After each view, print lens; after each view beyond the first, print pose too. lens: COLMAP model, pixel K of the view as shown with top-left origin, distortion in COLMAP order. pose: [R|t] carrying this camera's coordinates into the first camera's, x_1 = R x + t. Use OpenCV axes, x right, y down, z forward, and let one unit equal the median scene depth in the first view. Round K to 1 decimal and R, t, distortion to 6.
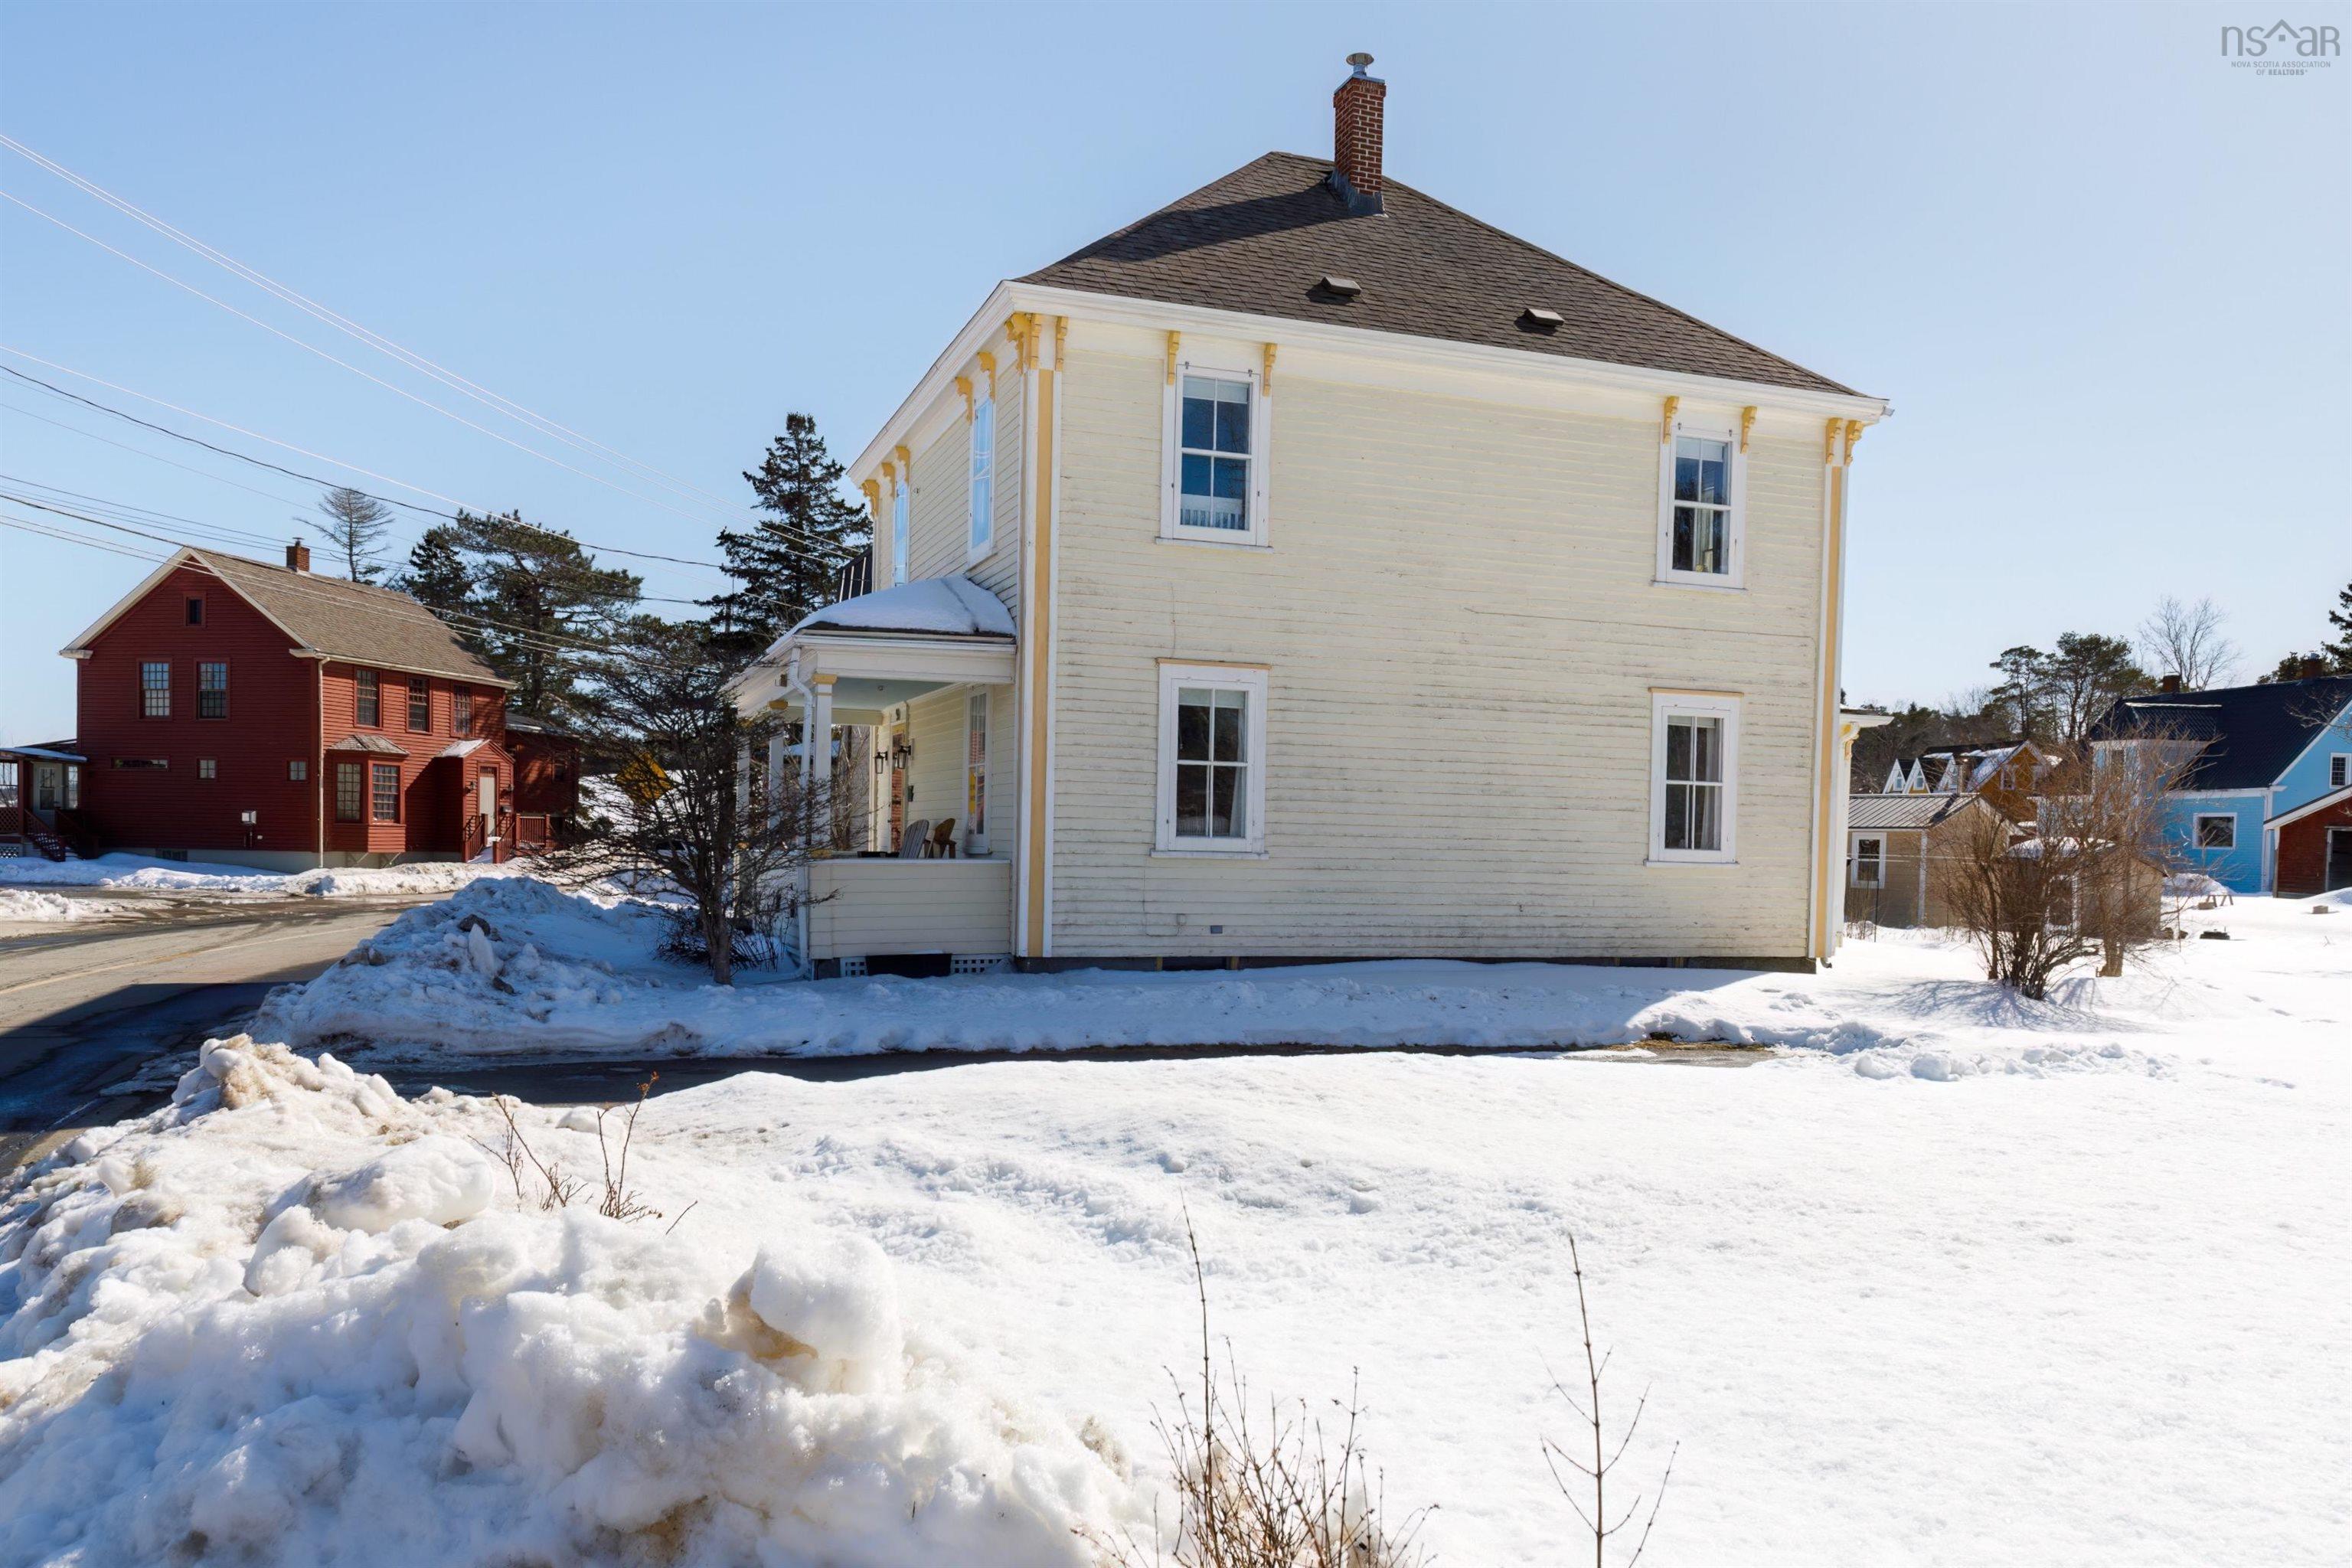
lens RADIAL K [[1898.5, 0, 1185.4], [0, 1898.5, 792.4], [0, 0, 1]] dist [0.004960, 0.002615]
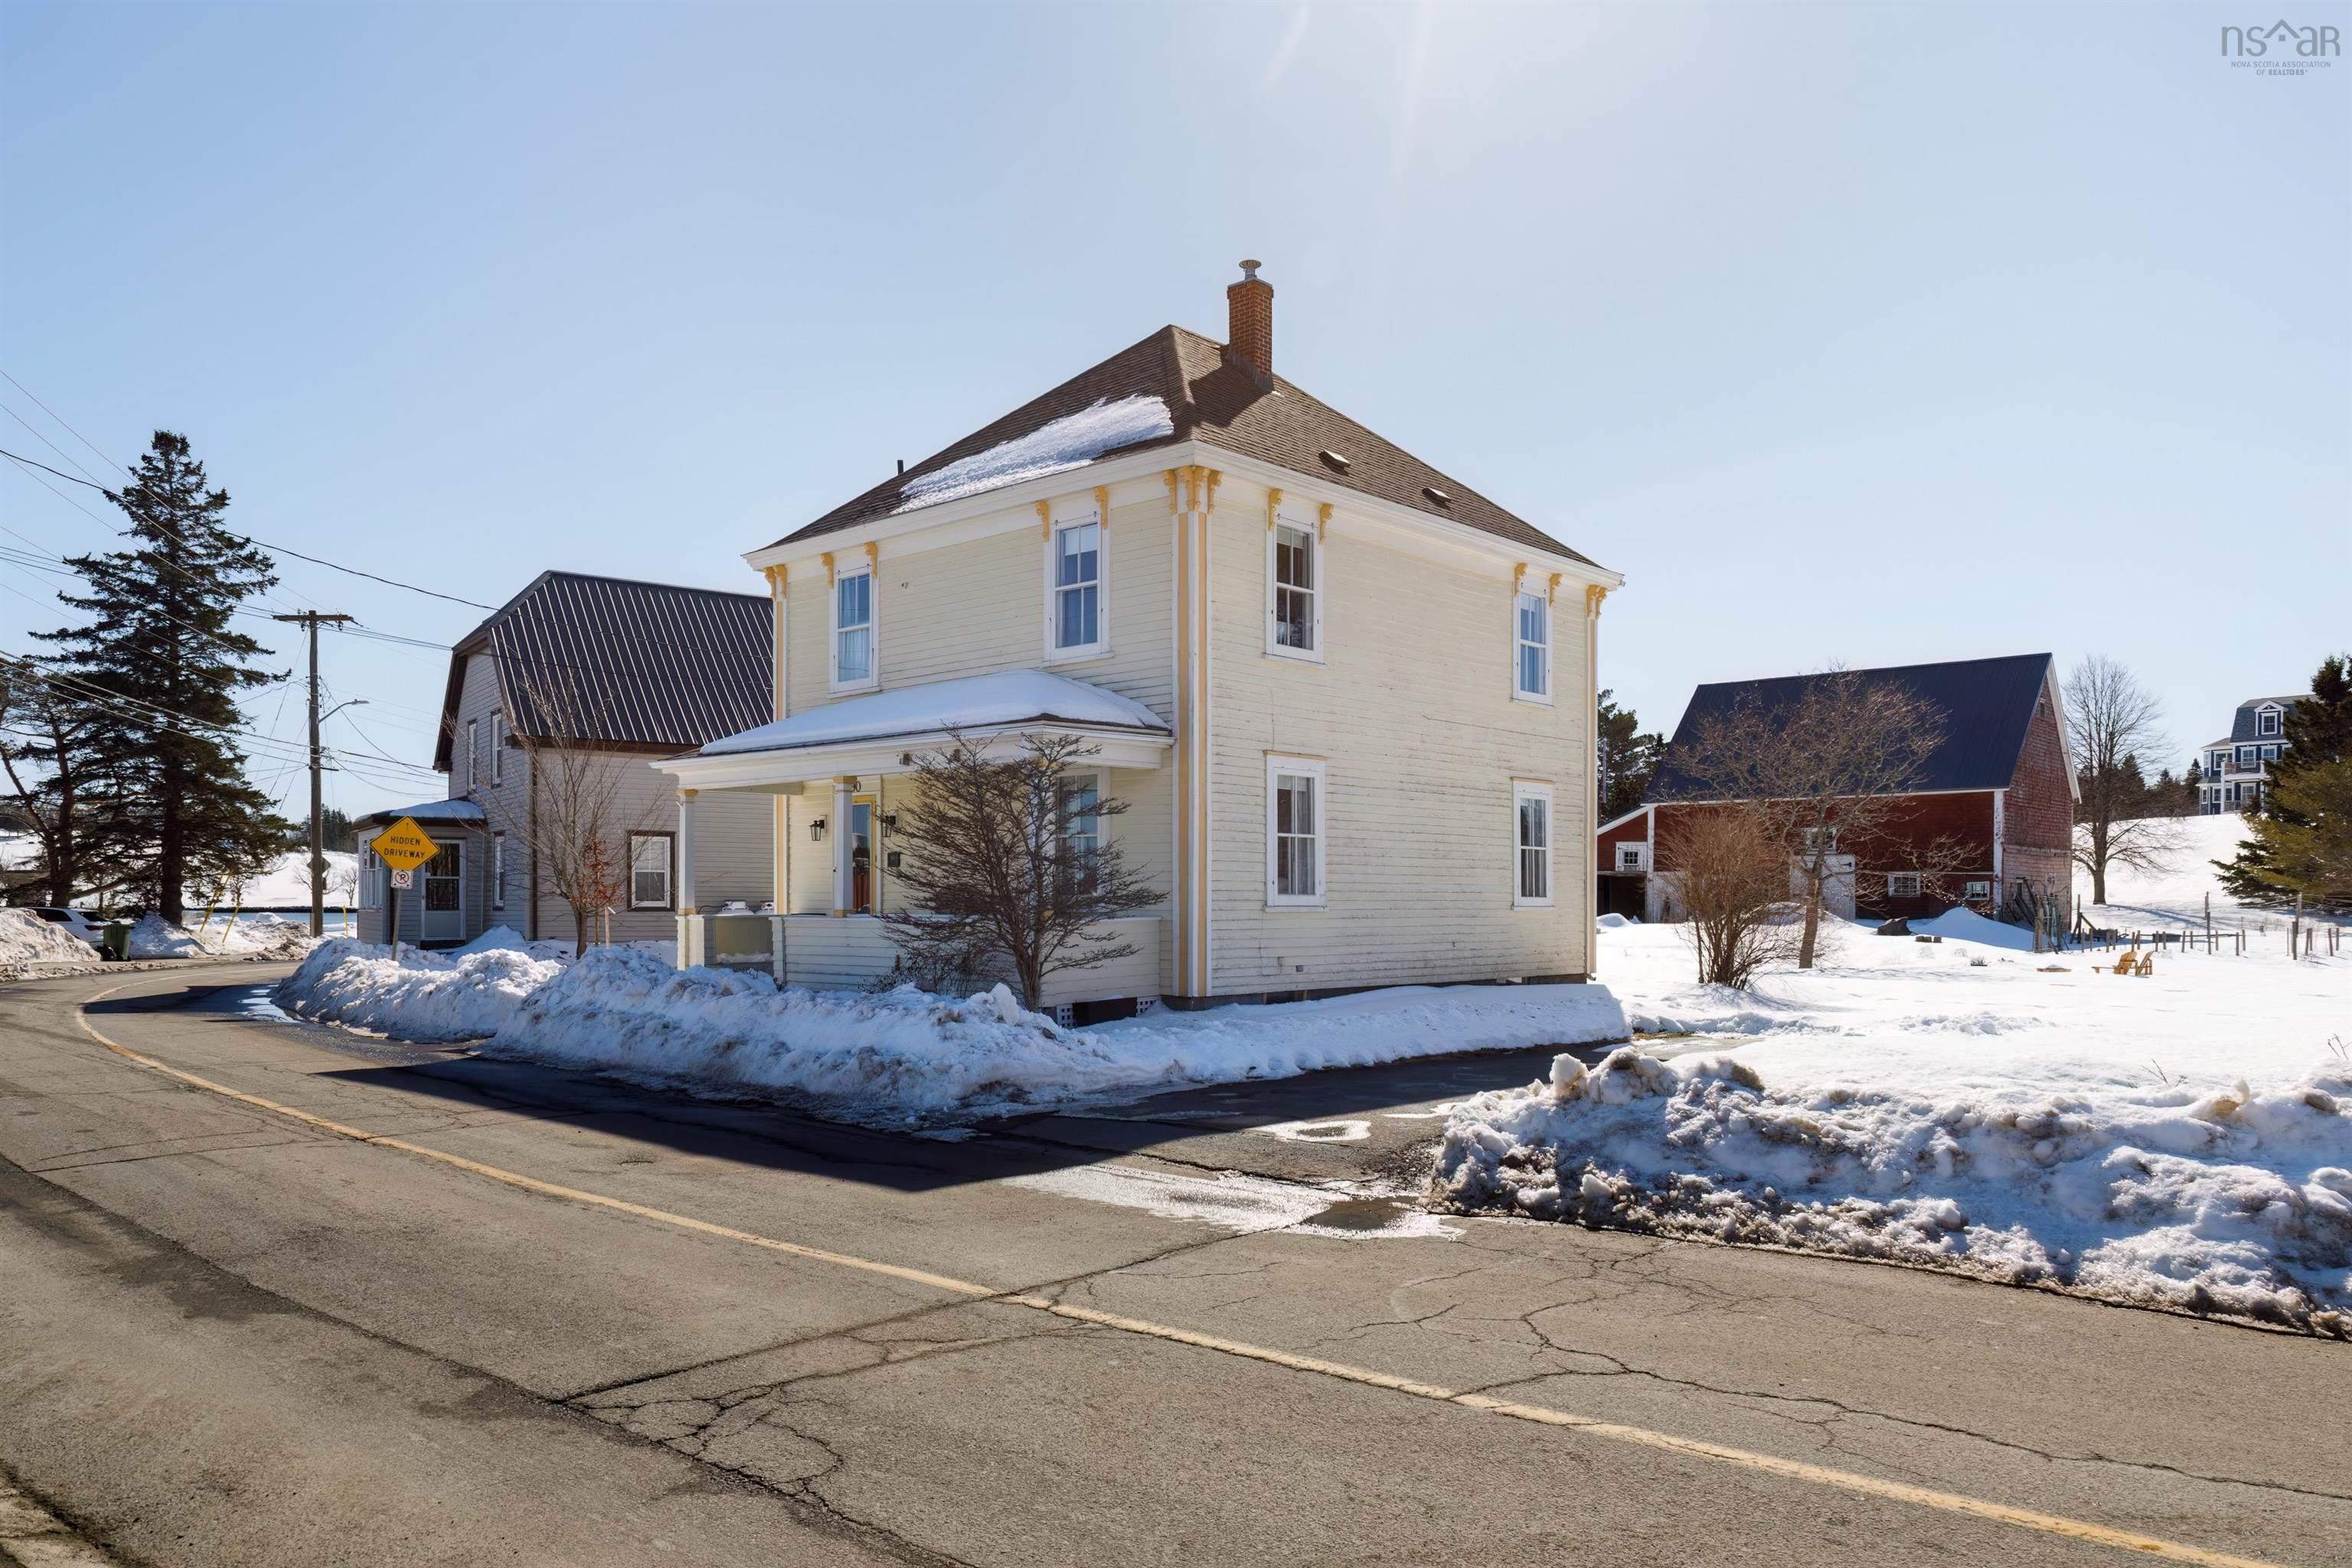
lens RADIAL K [[1898.5, 0, 1154.0], [0, 1898.5, 781.4], [0, 0, 1]] dist [0.004960, 0.002615]
pose [[0.855421, 0.011884, 0.517797, -0.687674], [0.004017, 0.999554, -0.029577, -0.013791], [-0.517918, 0.027381, 0.854992, -0.019419]]
